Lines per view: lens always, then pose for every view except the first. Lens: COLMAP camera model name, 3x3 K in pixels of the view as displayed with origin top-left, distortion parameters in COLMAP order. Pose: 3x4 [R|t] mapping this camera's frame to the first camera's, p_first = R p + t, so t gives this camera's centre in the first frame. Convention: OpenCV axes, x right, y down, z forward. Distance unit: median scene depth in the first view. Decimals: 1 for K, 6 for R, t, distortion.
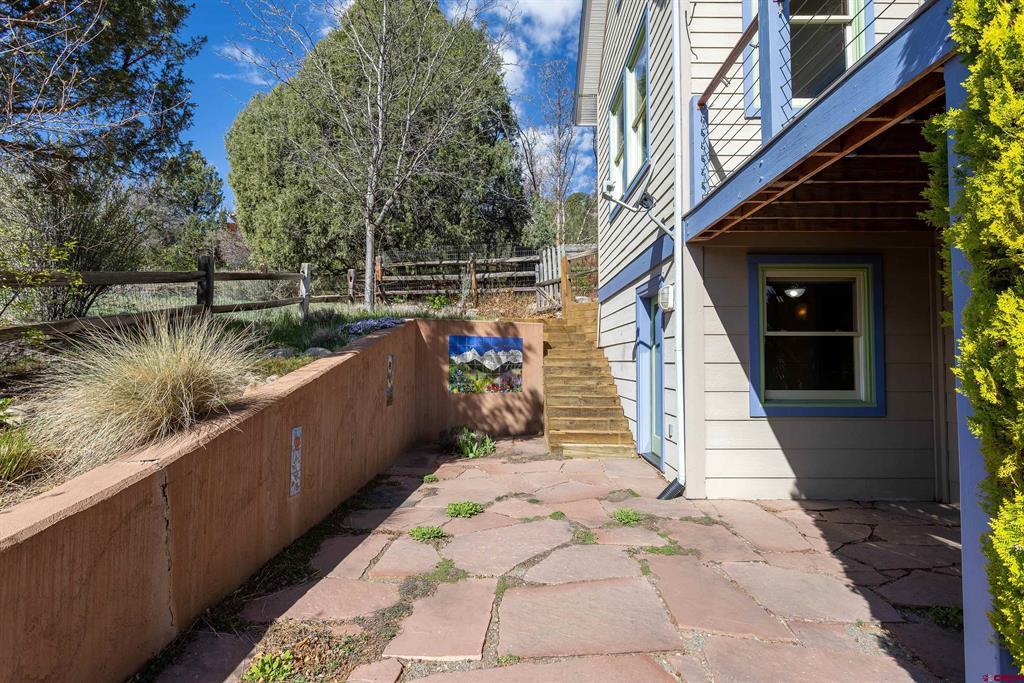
lens RADIAL K [[519.5, 0, 512.0], [0, 519.5, 341.5], [0, 0, 1]] dist [-0.000175, 0.000002]
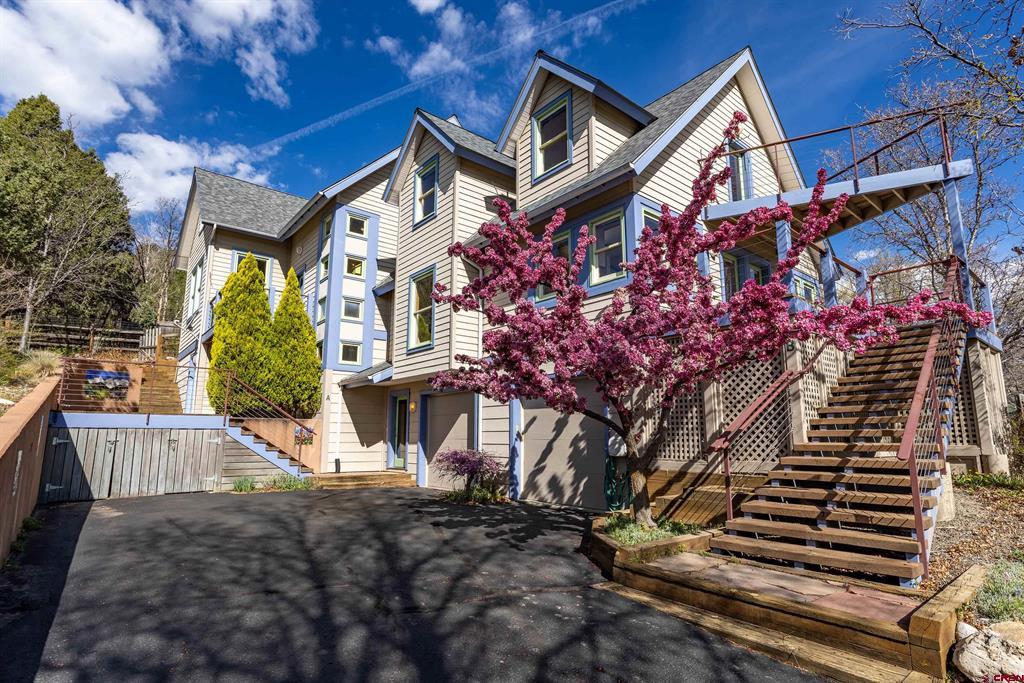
lens RADIAL K [[519.5, 0, 512.0], [0, 519.5, 341.5], [0, 0, 1]] dist [-0.000175, 0.000002]
pose [[0.767900, 0.098521, 0.632948, -0.128709], [-0.013224, 0.990329, -0.138106, 0.124295], [-0.640433, 0.097682, 0.761777, -1.478048]]
